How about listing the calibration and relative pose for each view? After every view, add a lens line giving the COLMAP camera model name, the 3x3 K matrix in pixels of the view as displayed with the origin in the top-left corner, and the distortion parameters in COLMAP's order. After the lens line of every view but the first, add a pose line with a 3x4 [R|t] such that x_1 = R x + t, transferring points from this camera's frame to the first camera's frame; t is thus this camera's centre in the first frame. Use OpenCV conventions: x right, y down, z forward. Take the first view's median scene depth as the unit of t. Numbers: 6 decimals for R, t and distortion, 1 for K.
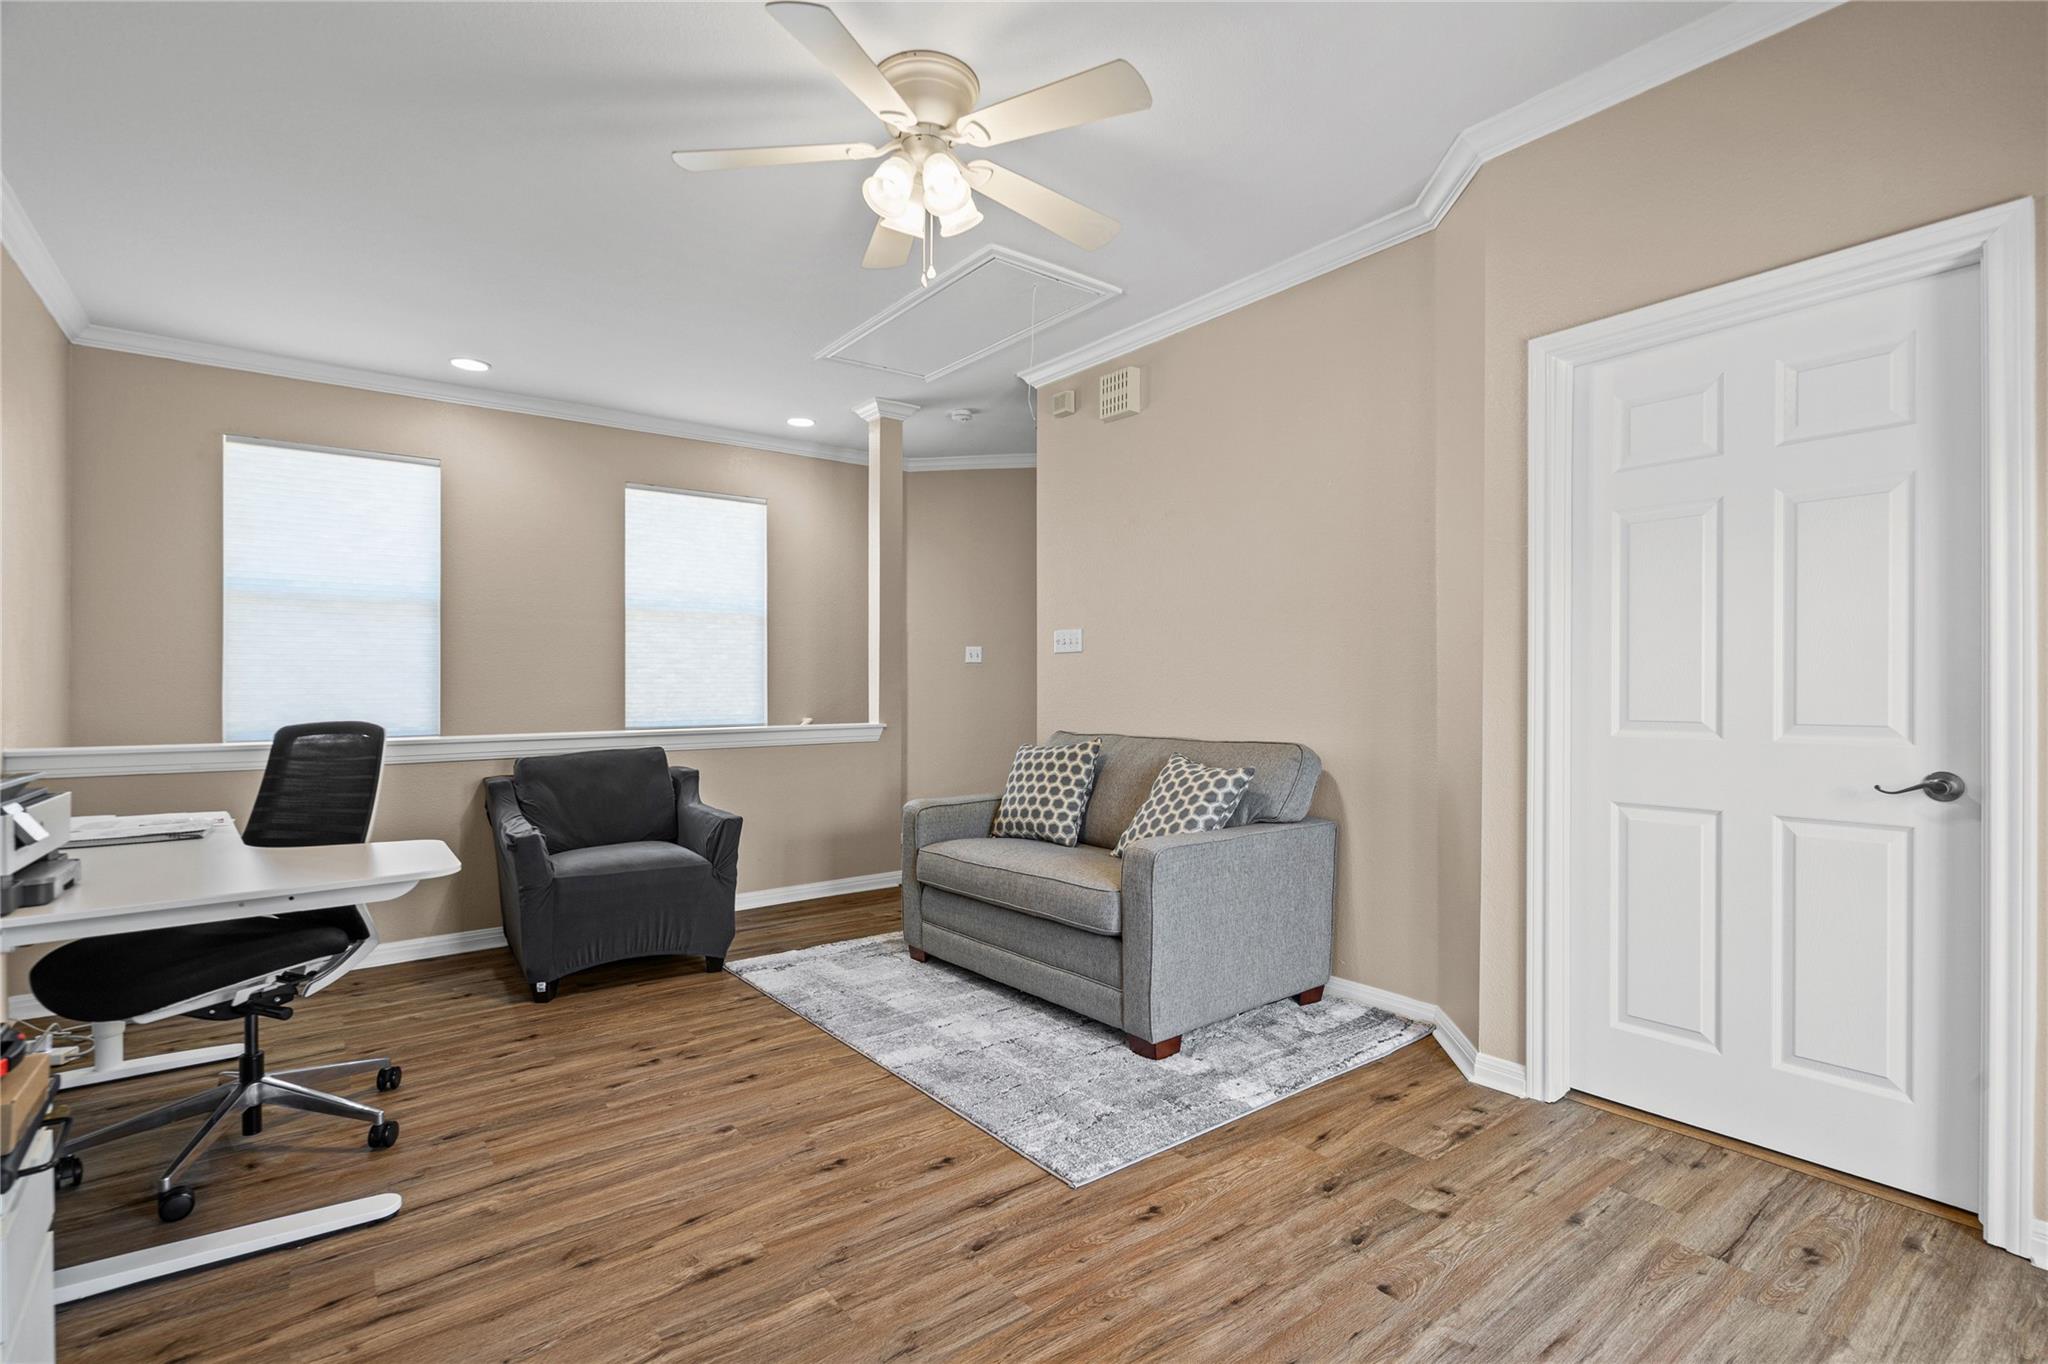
lens RADIAL K [[946.9, 0, 1023.1], [0, 946.9, 673.5], [0, 0, 1]] dist [-0.002468, 0.000822]
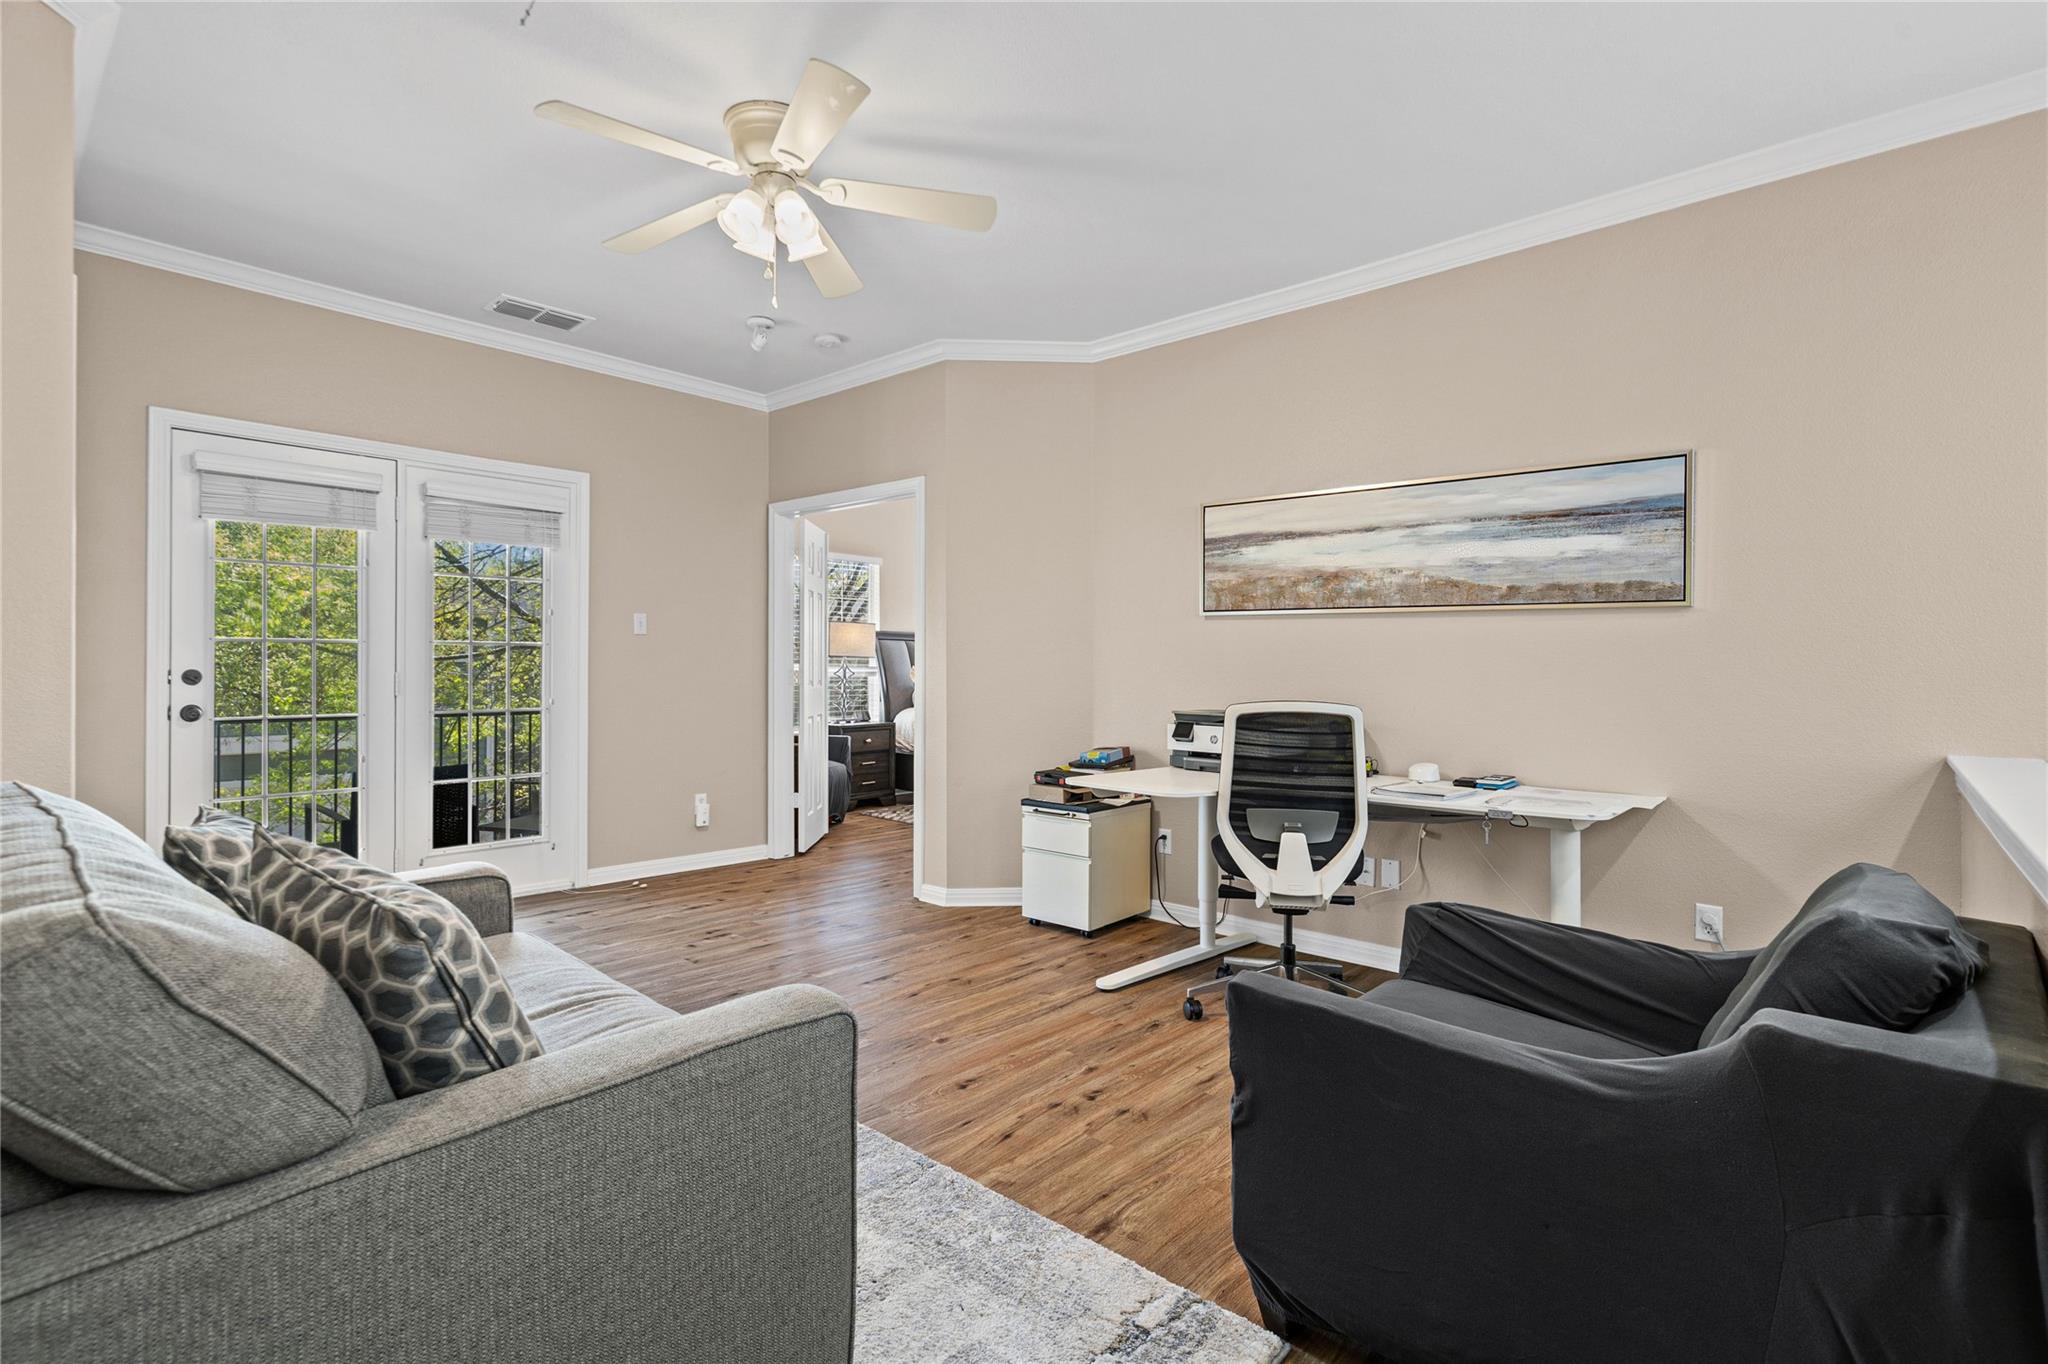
lens RADIAL K [[946.9, 0, 1023.1], [0, 946.9, 673.5], [0, 0, 1]] dist [-0.002468, 0.000822]
pose [[-0.984243, -0.007038, -0.176680, -0.191705], [-0.006355, 0.999970, -0.004432, 0.023444], [0.176706, -0.003239, -0.984258, 2.088842]]
